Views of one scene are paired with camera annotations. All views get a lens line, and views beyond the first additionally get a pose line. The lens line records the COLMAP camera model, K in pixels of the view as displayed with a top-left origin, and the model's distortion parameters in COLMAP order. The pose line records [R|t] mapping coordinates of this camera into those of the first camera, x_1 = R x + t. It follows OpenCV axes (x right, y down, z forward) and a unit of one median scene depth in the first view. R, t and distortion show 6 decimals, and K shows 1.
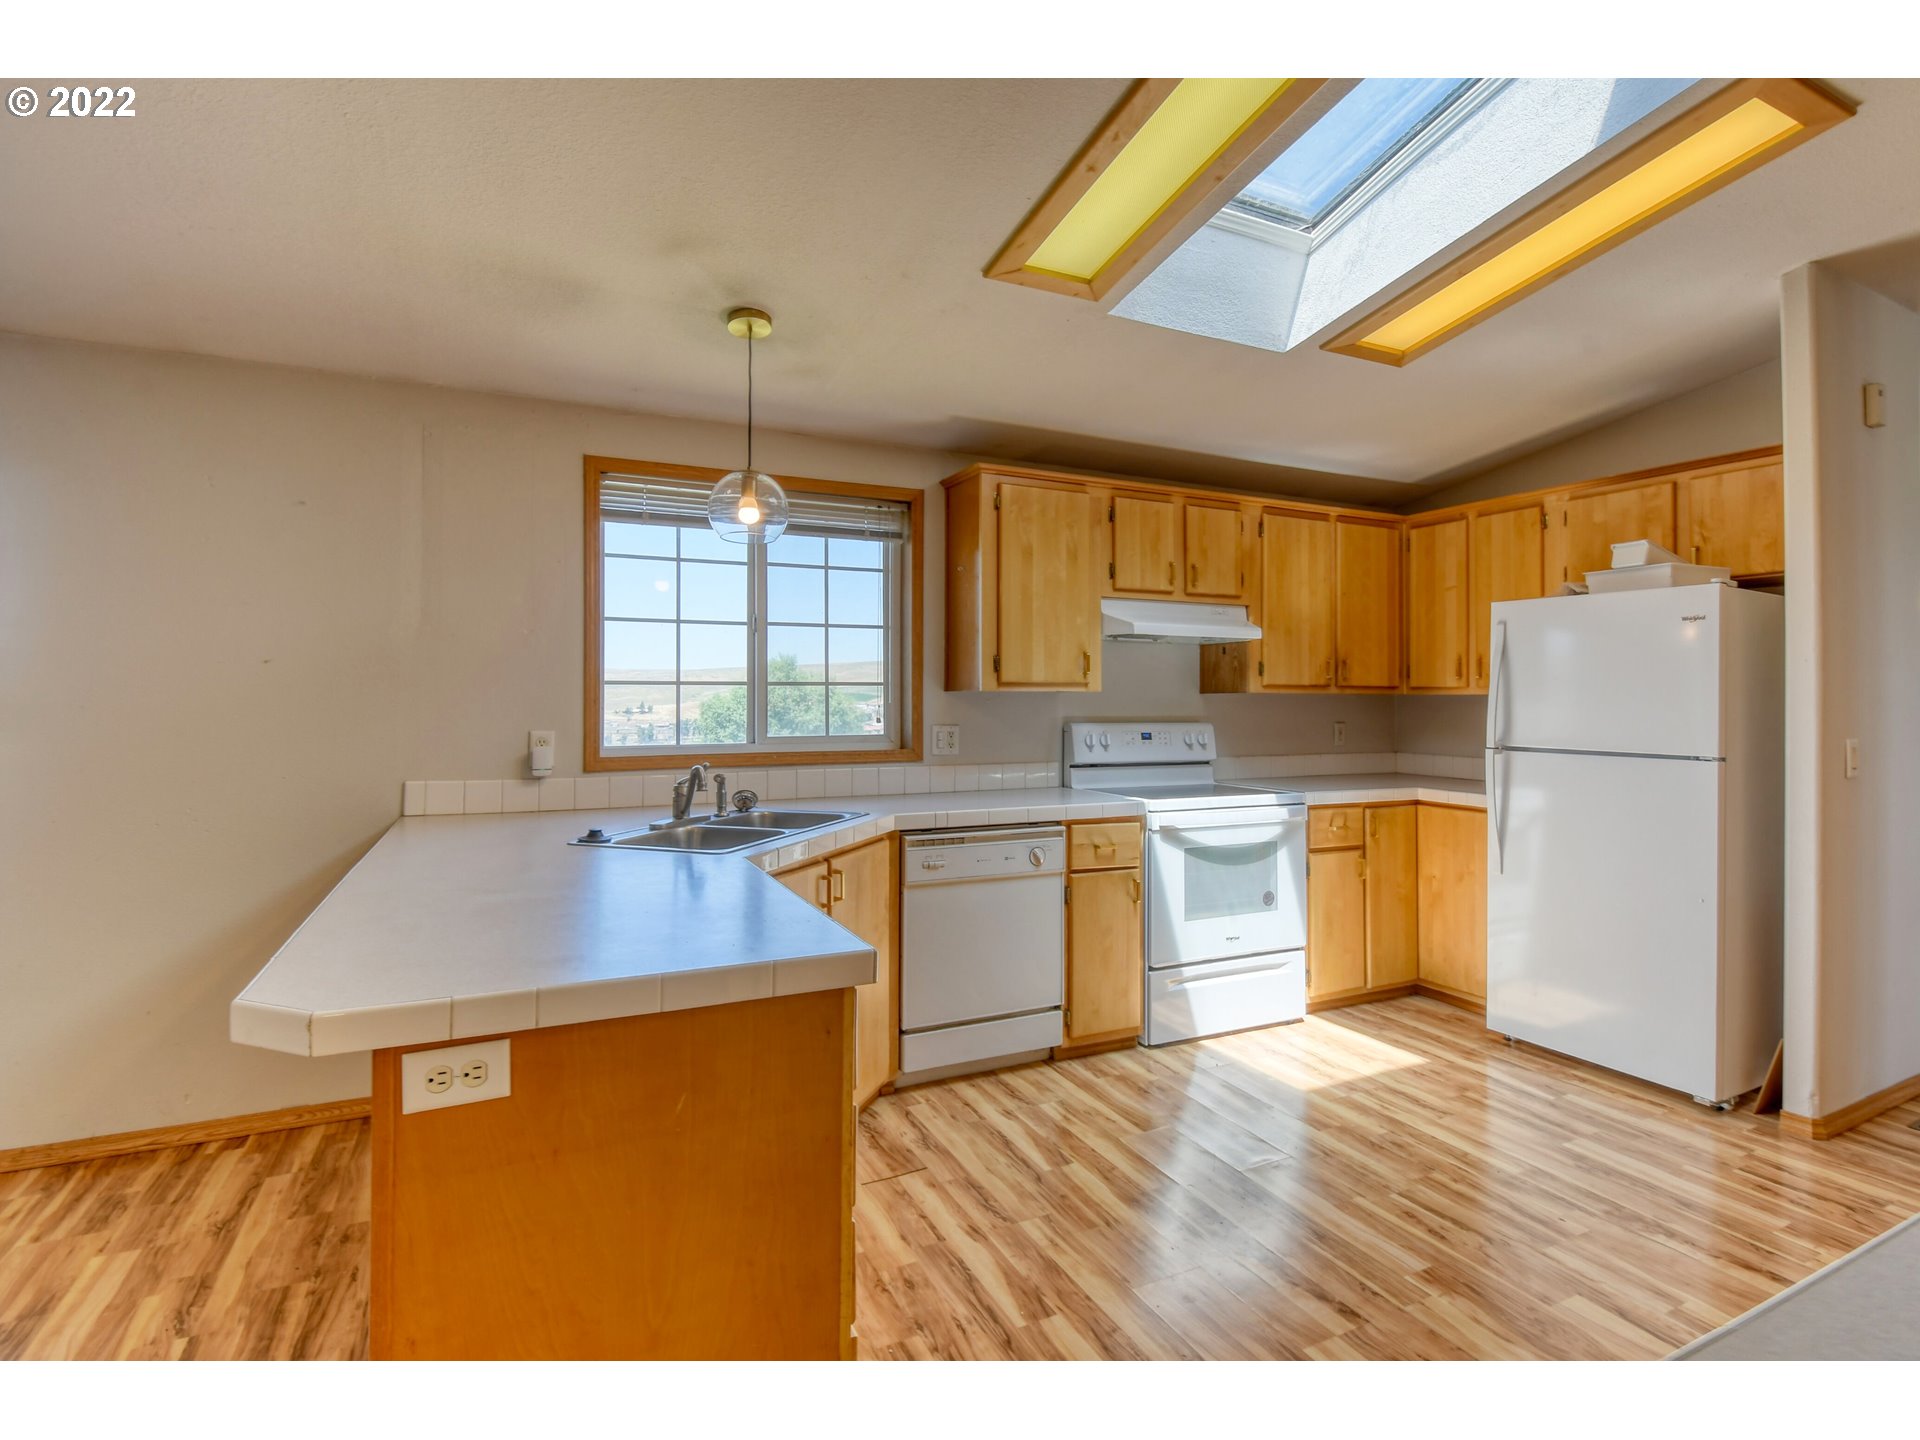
lens RADIAL K [[937.0, 0, 965.1], [0, 937.0, 696.7], [0, 0, 1]] dist [0.010236, -0.019699]
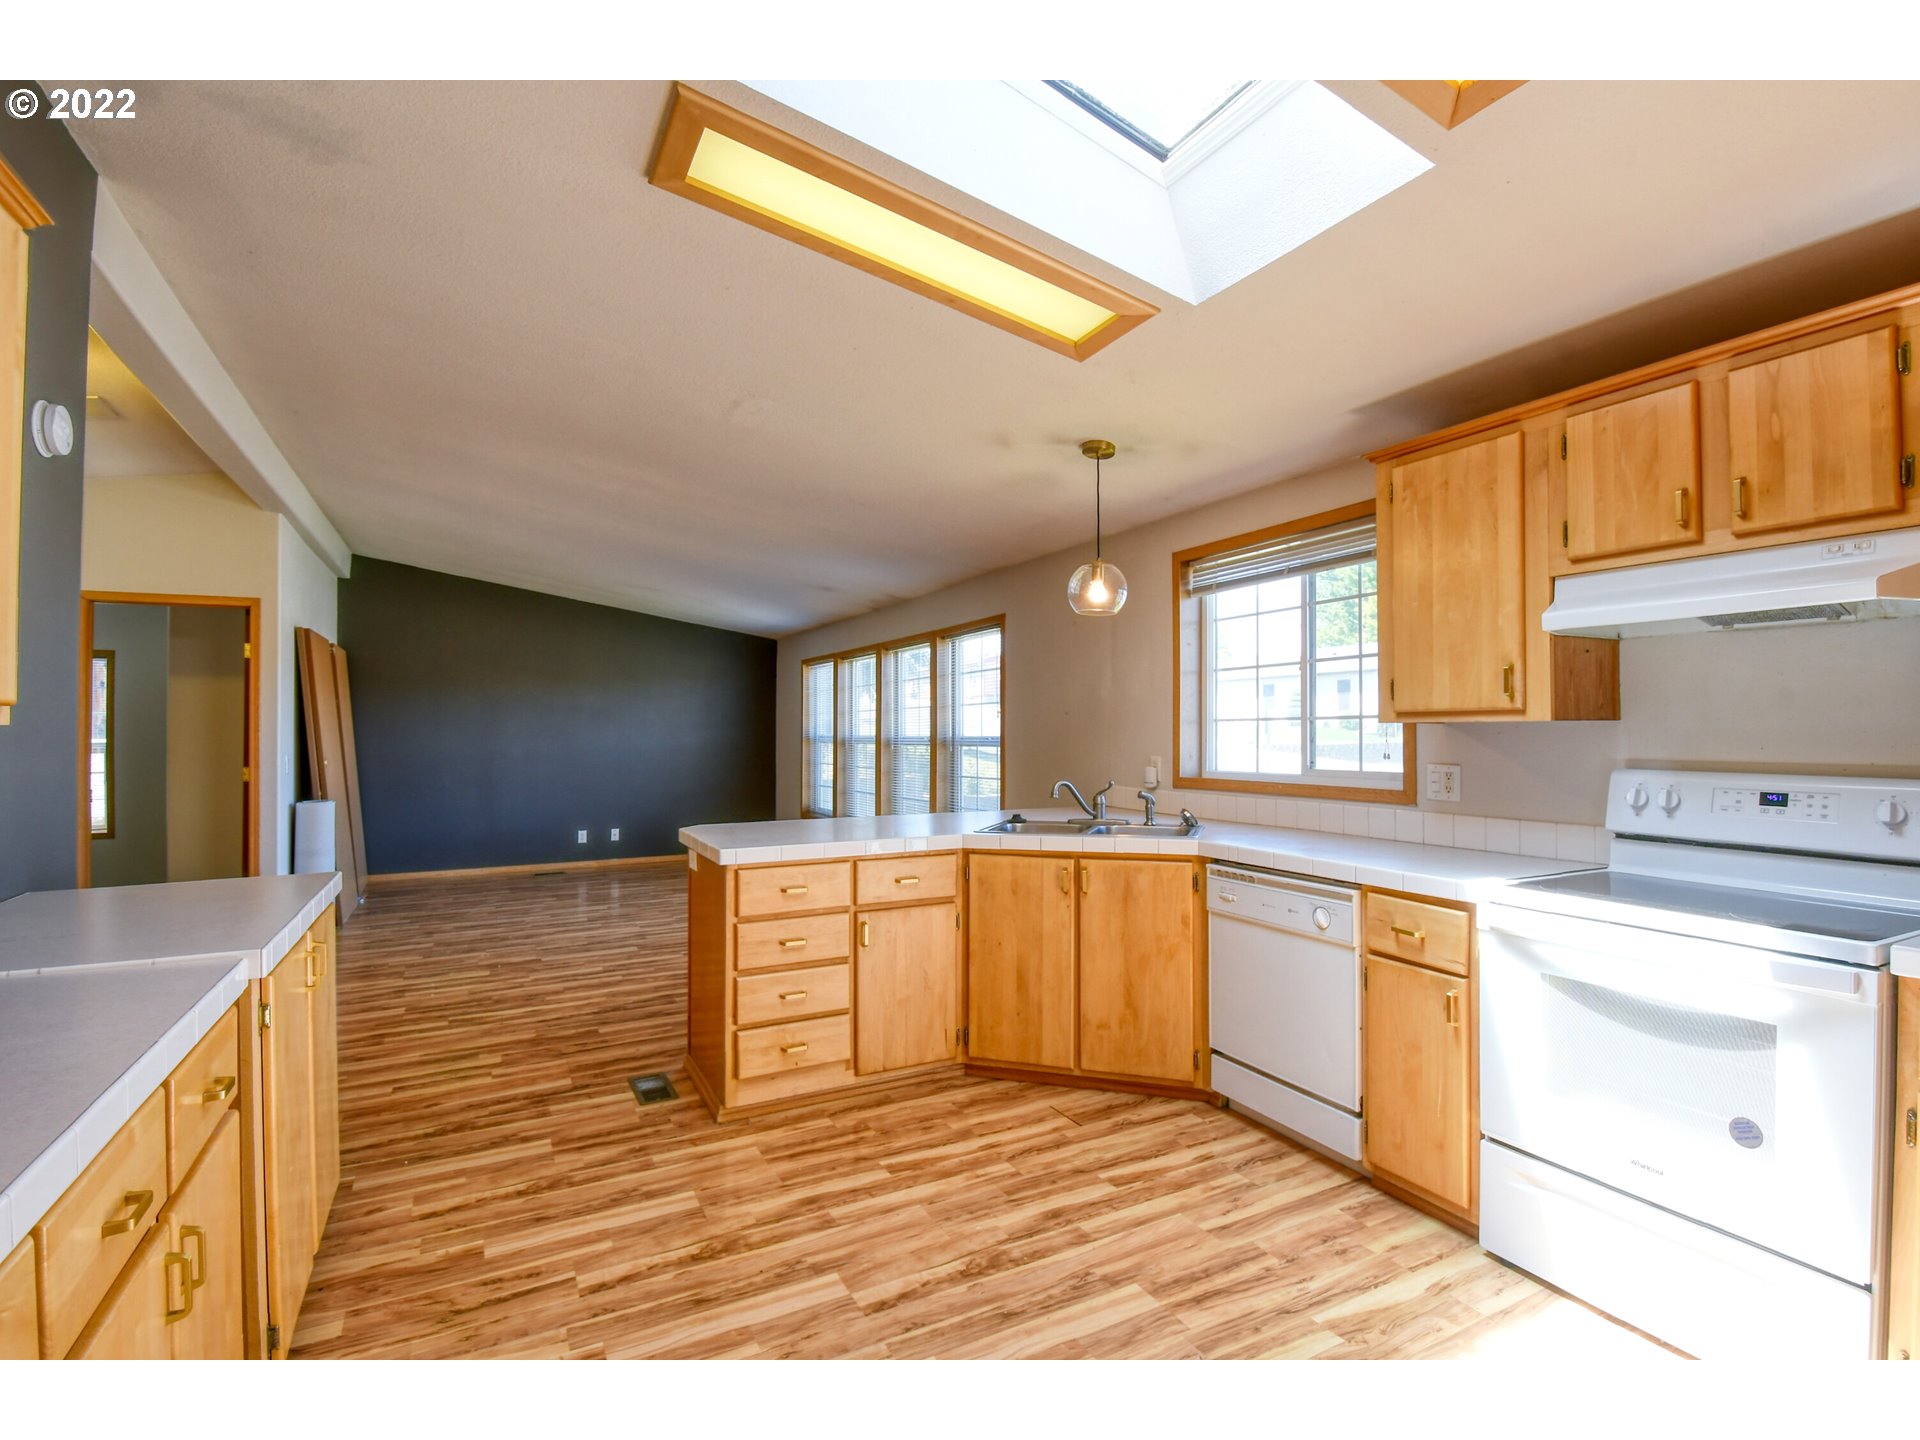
lens RADIAL K [[907.6, 0, 968.0], [0, 907.6, 738.2], [0, 0, 1]] dist [0.015225, -0.024966]
pose [[0.041335, 0.002642, -0.999142, 0.867822], [0.004434, 0.999986, 0.002827, 0.003836], [0.999136, -0.004547, 0.041322, 0.634046]]
